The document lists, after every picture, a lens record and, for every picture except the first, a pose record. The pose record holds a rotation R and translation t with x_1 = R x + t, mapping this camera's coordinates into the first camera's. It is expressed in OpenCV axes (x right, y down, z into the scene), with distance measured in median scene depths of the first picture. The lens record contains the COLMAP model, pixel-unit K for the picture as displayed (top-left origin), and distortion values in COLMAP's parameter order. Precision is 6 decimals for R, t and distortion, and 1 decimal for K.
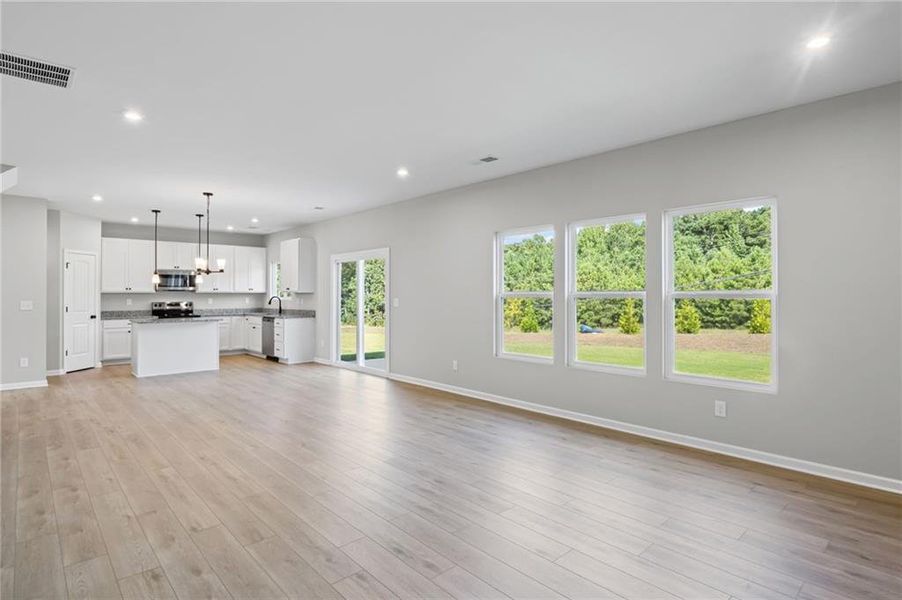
lens RADIAL K [[467.6, 0, 452.4], [0, 467.6, 296.7], [0, 0, 1]] dist [-0.001876, -0.001140]
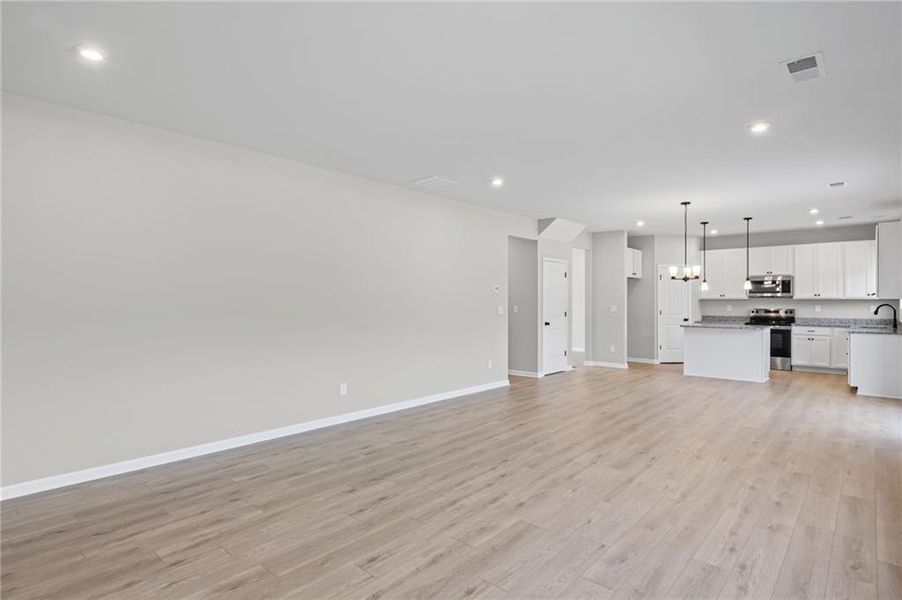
lens RADIAL K [[467.6, 0, 455.7], [0, 467.6, 292.6], [0, 0, 1]] dist [-0.001876, -0.001140]
pose [[0.109007, -0.014733, -0.993932, 0.438680], [-0.007743, 0.999847, -0.015670, -0.002903], [0.994011, 0.009404, 0.108877, 0.384597]]
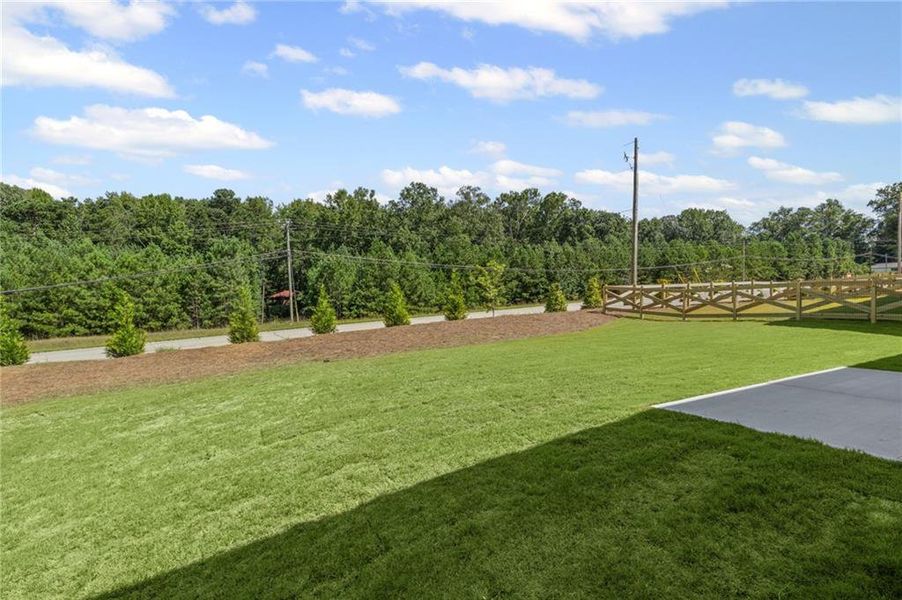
lens RADIAL K [[446.8, 0, 454.2], [0, 446.8, 299.1], [0, 0, 1]] dist [-0.001036, -0.001604]
pose [[0.217942, -0.011902, 0.975889, -0.726117], [0.014187, 0.999859, 0.009026, 0.057092], [-0.975859, 0.011878, 0.218080, 1.982680]]
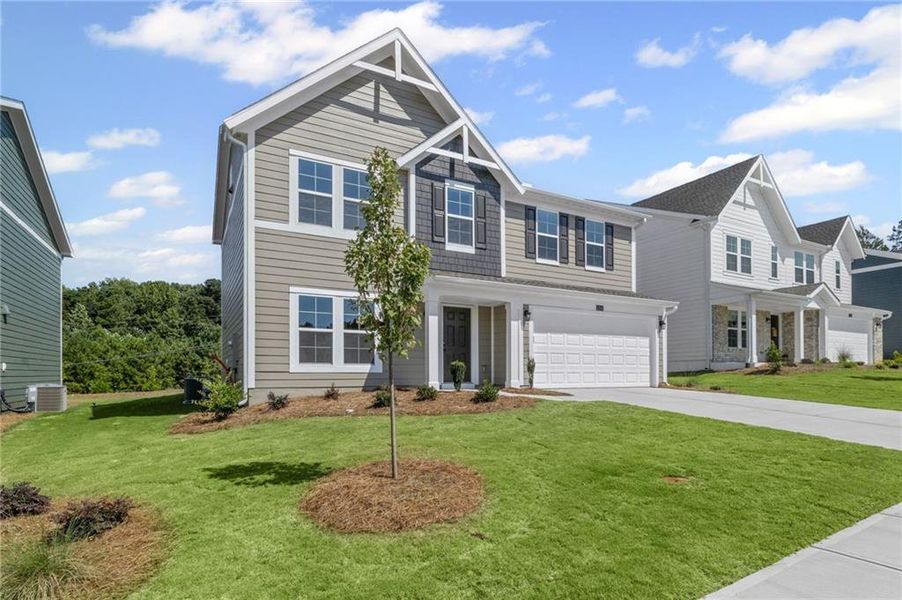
lens RADIAL K [[467.6, 0, 449.8], [0, 467.6, 374.1], [0, 0, 1]] dist [-0.001876, -0.001140]
pose [[0.233665, 0.001091, 0.972316, -2.866505], [0.007276, 0.999969, -0.002870, 0.135431], [-0.972290, 0.007746, 0.233650, -0.051575]]
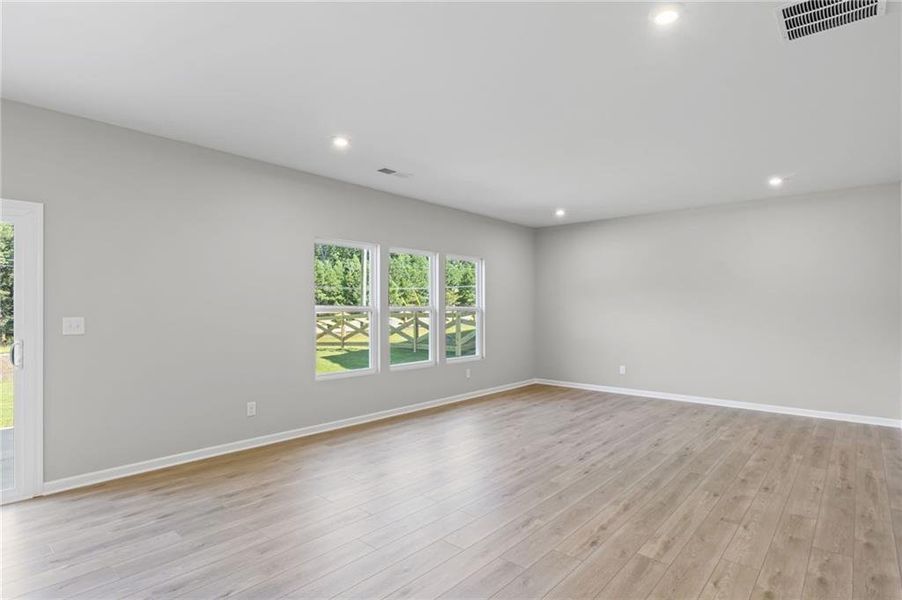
lens RADIAL K [[467.6, 0, 446.7], [0, 467.6, 311.5], [0, 0, 1]] dist [-0.001876, -0.001140]
pose [[-0.101780, -0.003654, 0.994800, -0.692717], [0.005040, 0.999979, 0.004189, -0.002007], [-0.994794, 0.005440, -0.101759, 0.739499]]
